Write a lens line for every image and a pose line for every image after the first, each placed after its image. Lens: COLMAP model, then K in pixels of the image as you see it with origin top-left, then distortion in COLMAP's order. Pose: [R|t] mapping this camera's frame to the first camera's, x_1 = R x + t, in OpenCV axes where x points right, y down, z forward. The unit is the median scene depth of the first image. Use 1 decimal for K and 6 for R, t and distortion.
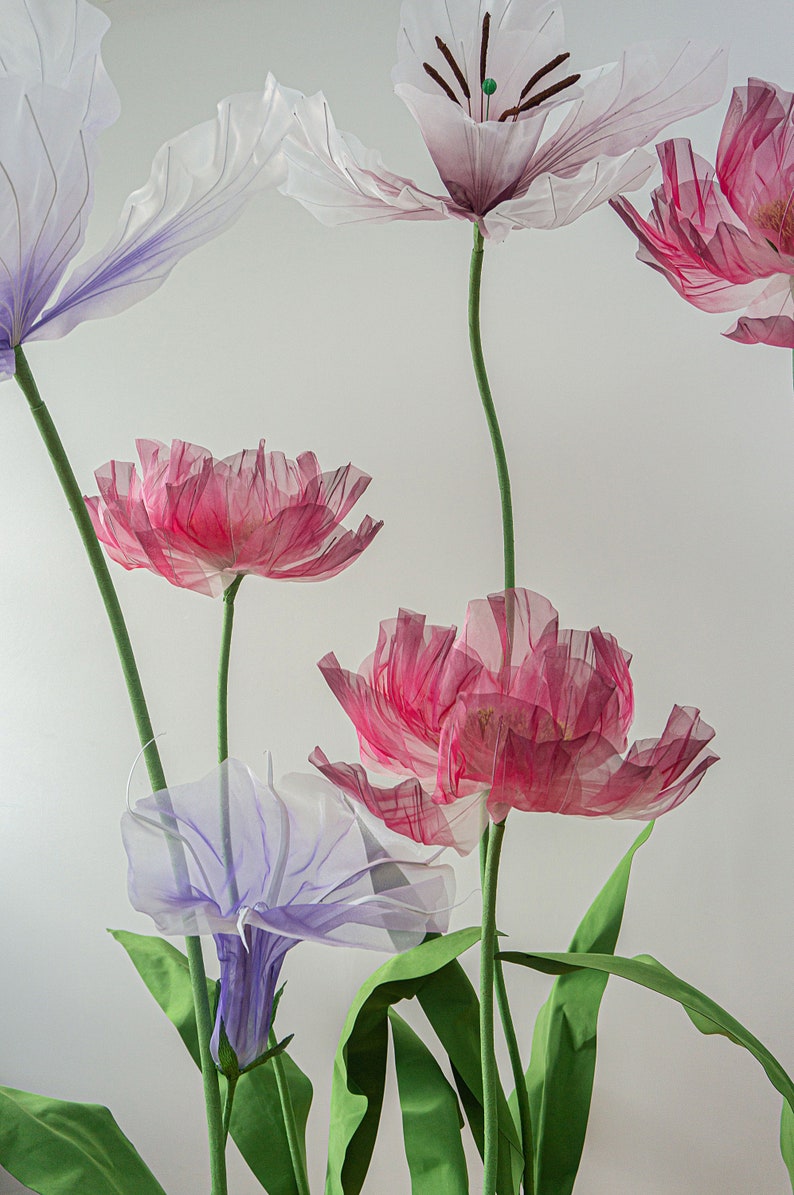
lens RADIAL K [[1088.6, 0, 397.0], [0, 1088.6, 597.5], [0, 0, 1]] dist [-0.006319, -0.022502]
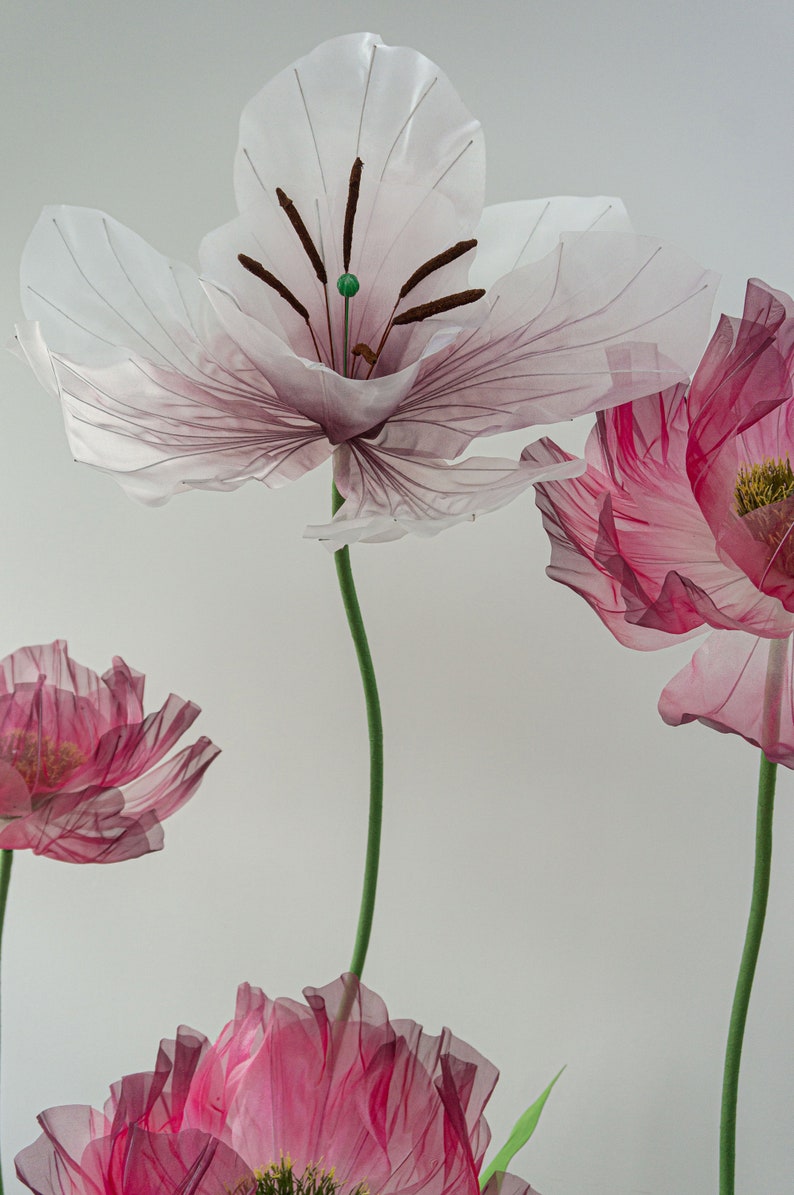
lens RADIAL K [[1088.6, 0, 397.0], [0, 1088.6, 597.5], [0, 0, 1]] dist [-0.006319, -0.022502]
pose [[0.996545, 0.078430, 0.027328, 0.108816], [-0.080744, 0.991945, 0.097595, -0.344744], [-0.019453, -0.099465, 0.994851, 0.329437]]
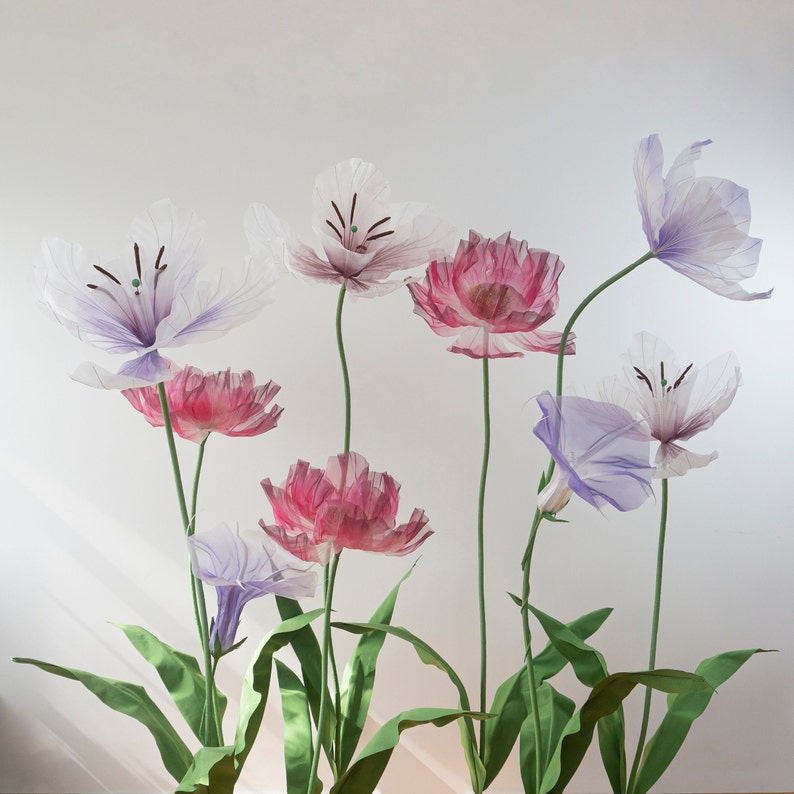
lens RADIAL K [[946.9, 0, 414.0], [0, 946.9, 425.6], [0, 0, 1]] dist [-0.029735, -0.008920]
pose [[0.981012, 0.063599, 0.183222, -0.122781], [-0.065844, 0.997811, 0.006188, -0.084367], [-0.182427, -0.018135, 0.983052, -0.928986]]
